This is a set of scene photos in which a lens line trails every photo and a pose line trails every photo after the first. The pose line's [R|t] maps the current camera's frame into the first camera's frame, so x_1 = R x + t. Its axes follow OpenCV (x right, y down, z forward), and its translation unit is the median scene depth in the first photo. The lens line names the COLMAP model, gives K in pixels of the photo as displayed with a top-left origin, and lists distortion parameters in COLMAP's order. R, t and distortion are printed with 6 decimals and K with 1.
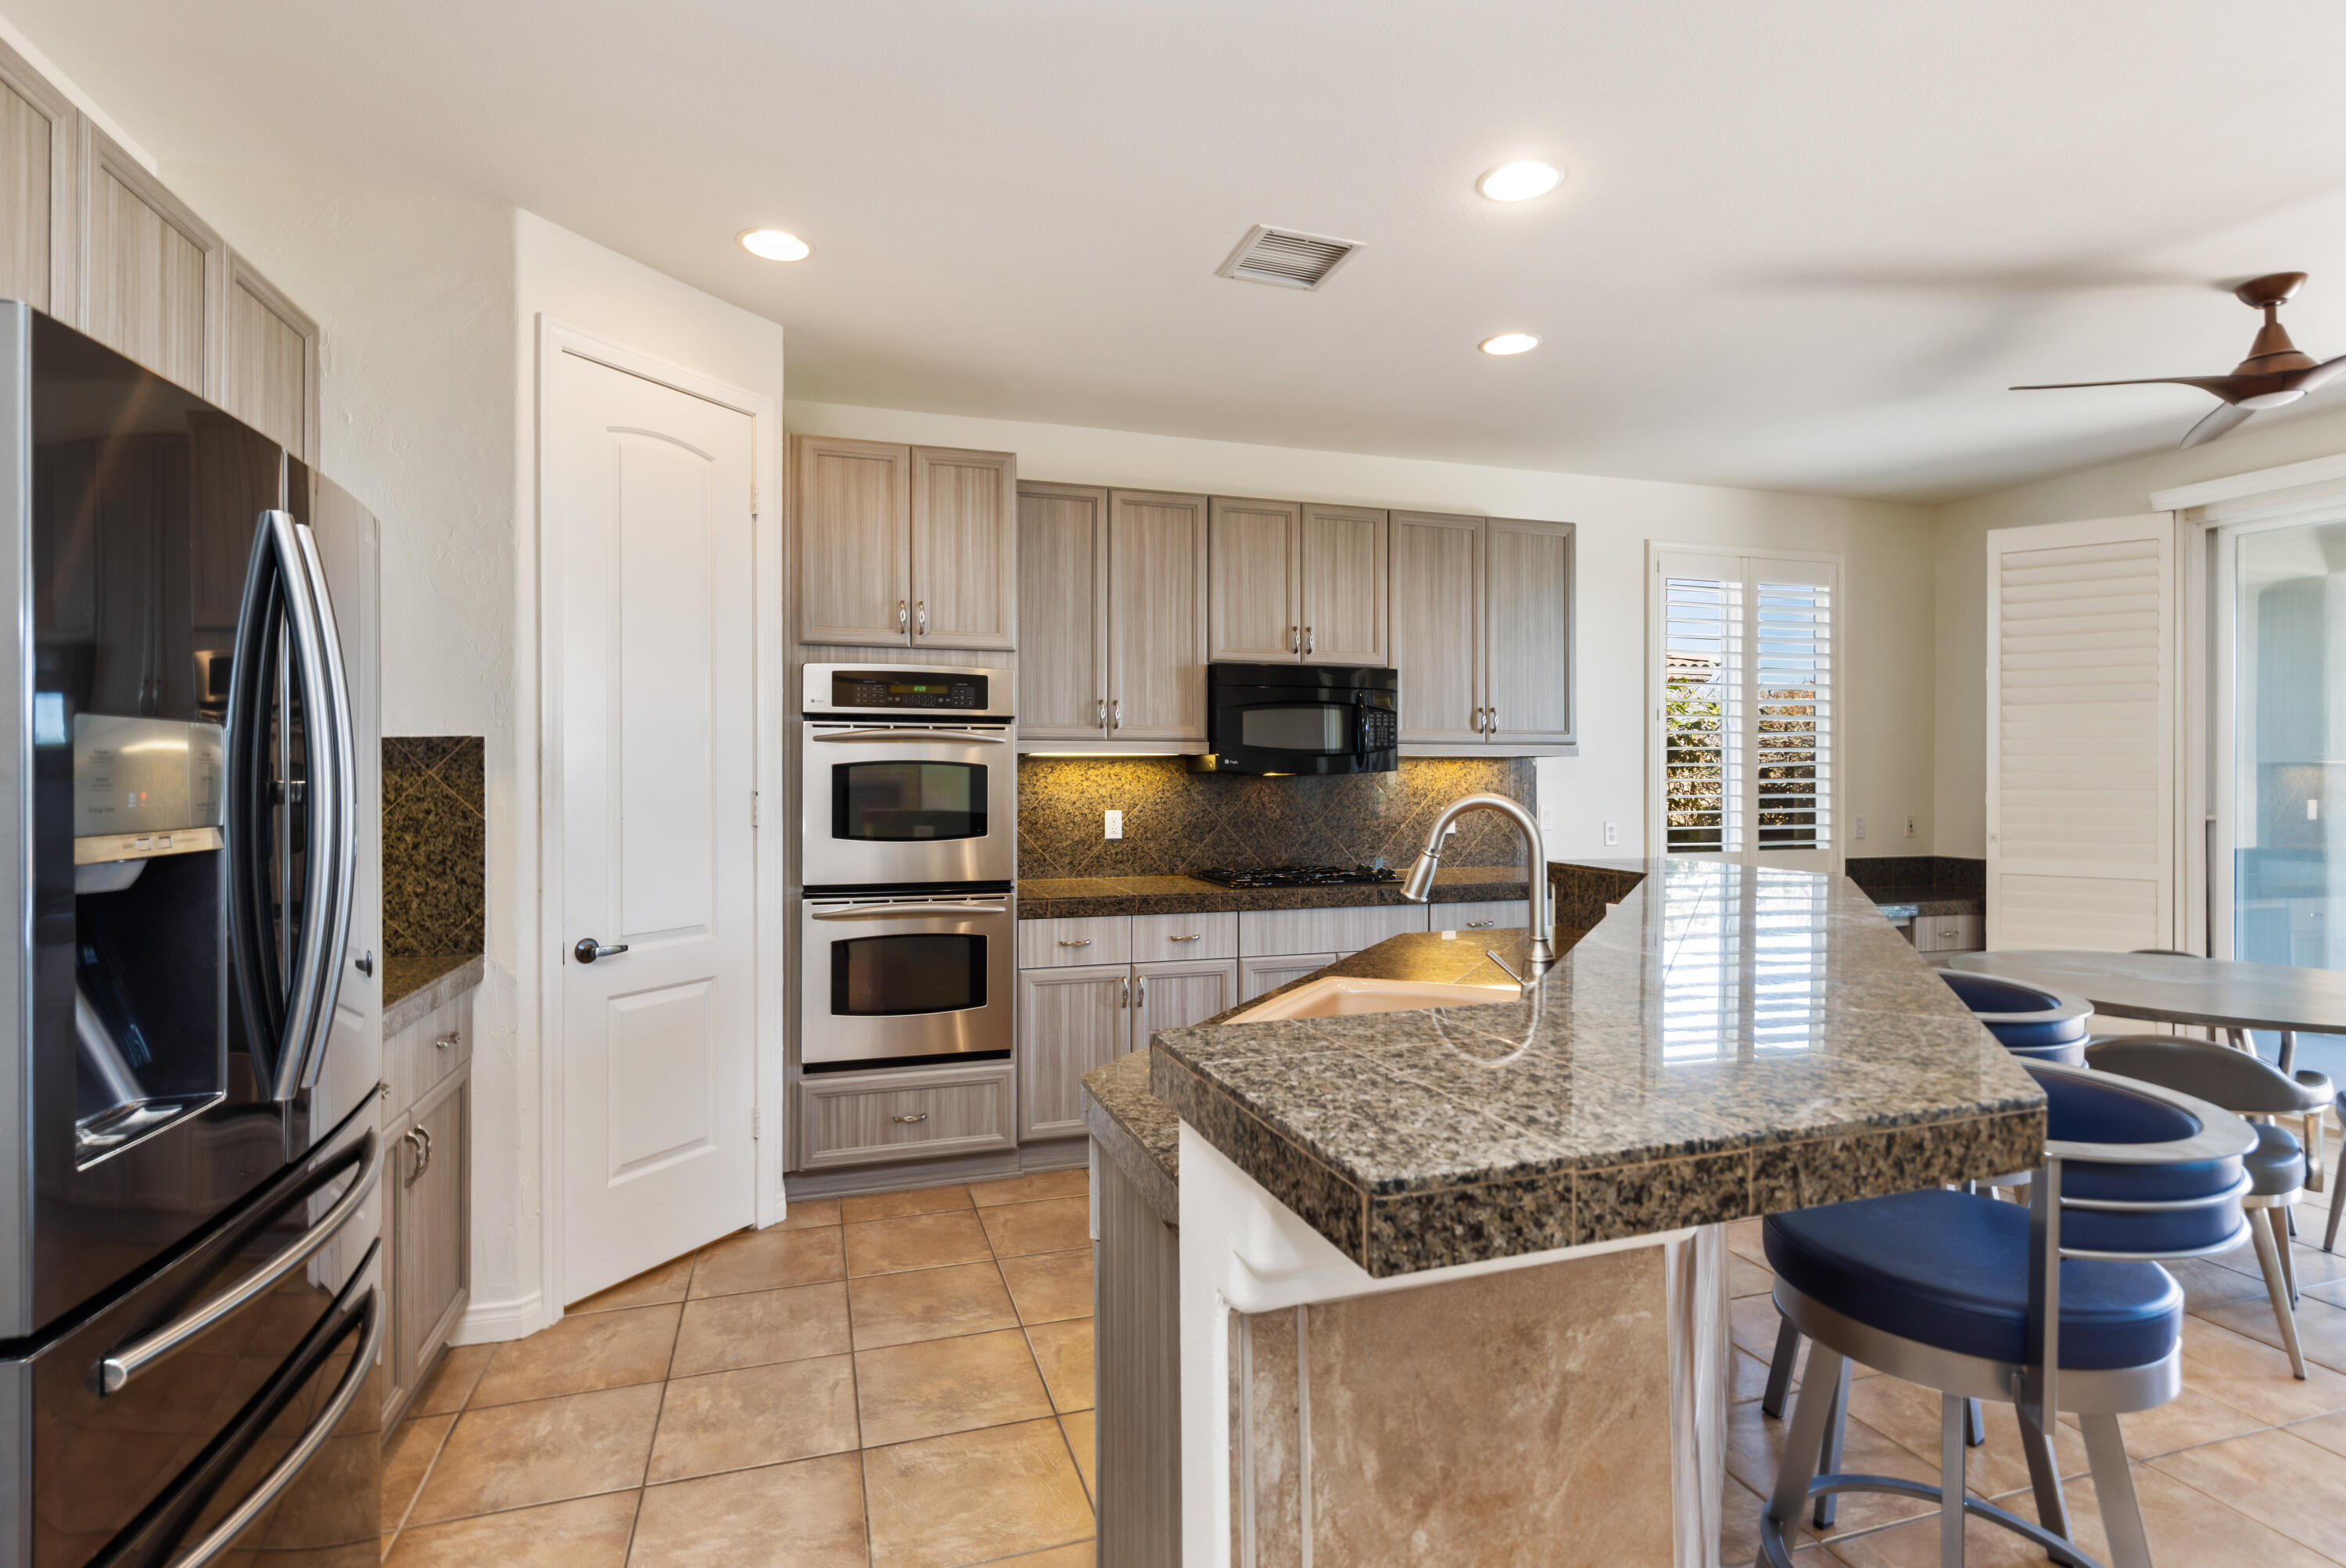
lens RADIAL K [[1126.1, 0, 1146.6], [0, 1126.1, 777.3], [0, 0, 1]] dist [0.001532, 0.000535]
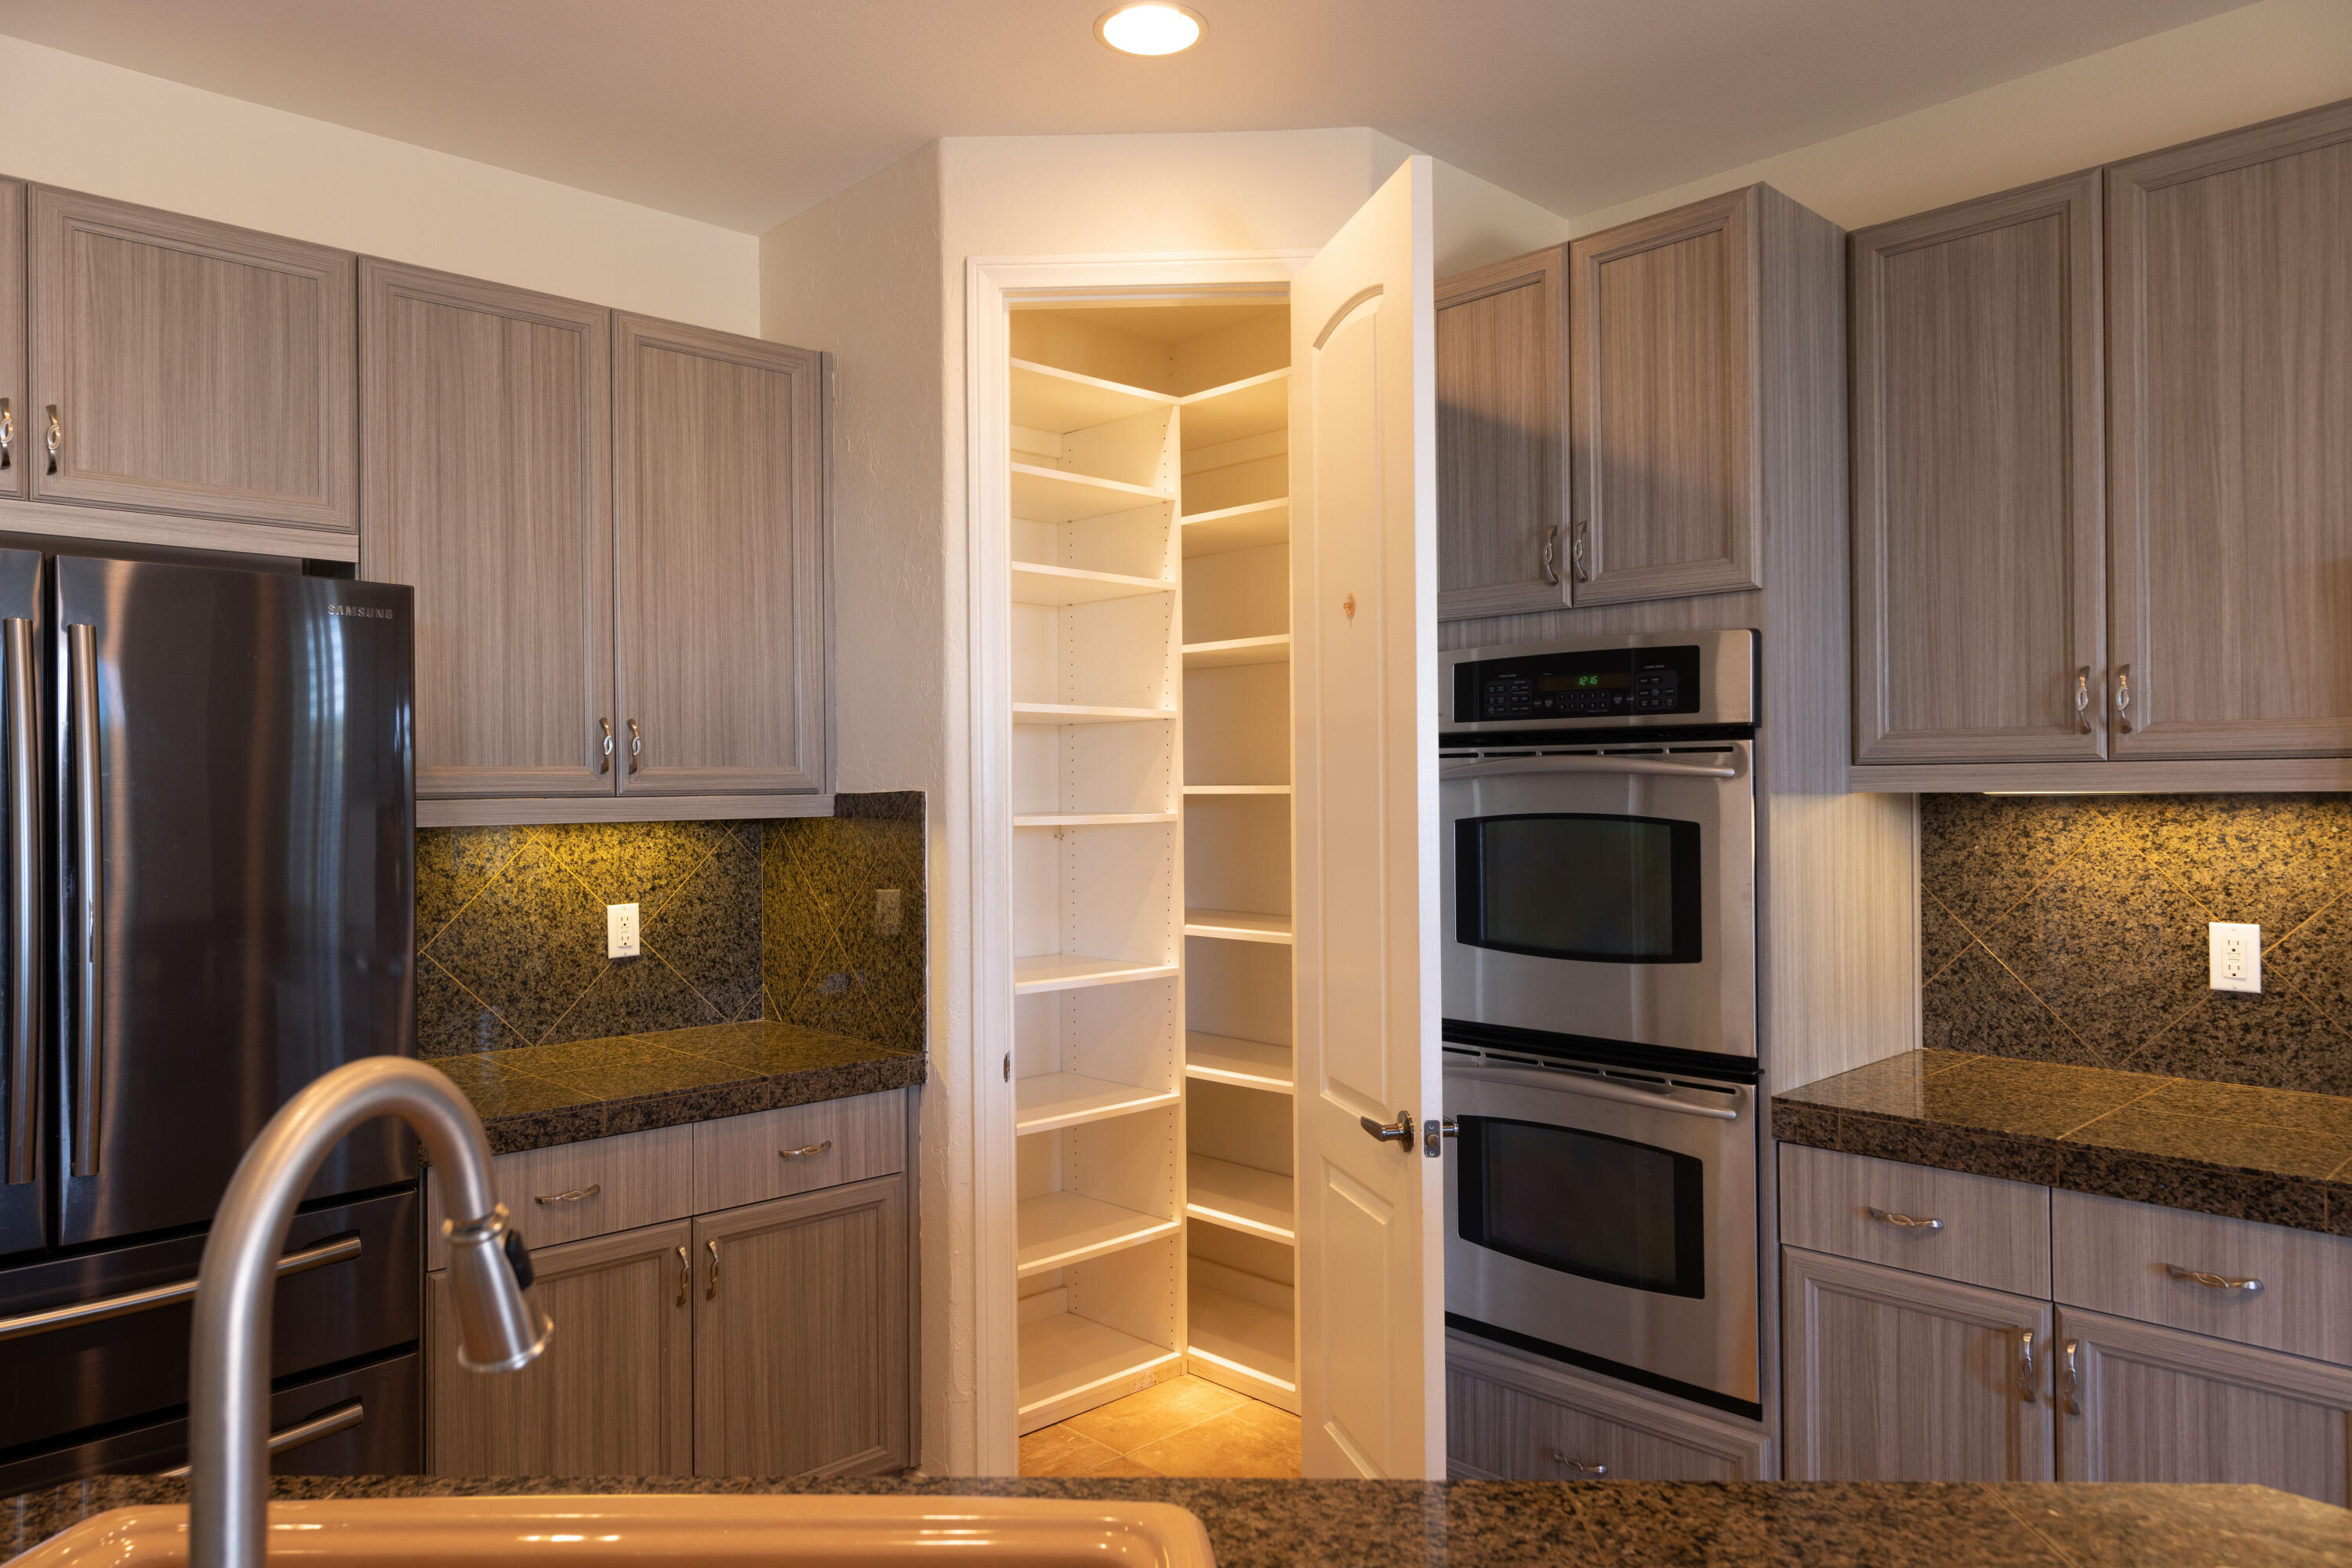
lens RADIAL K [[1518.6, 0, 1177.0], [0, 1518.6, 777.4], [0, 0, 1]] dist [0.006094, 0.003175]
pose [[0.450789, -0.008704, -0.892588, 0.342430], [0.005007, 0.999961, -0.007222, -0.025808], [0.892616, -0.001213, 0.450815, 0.458298]]
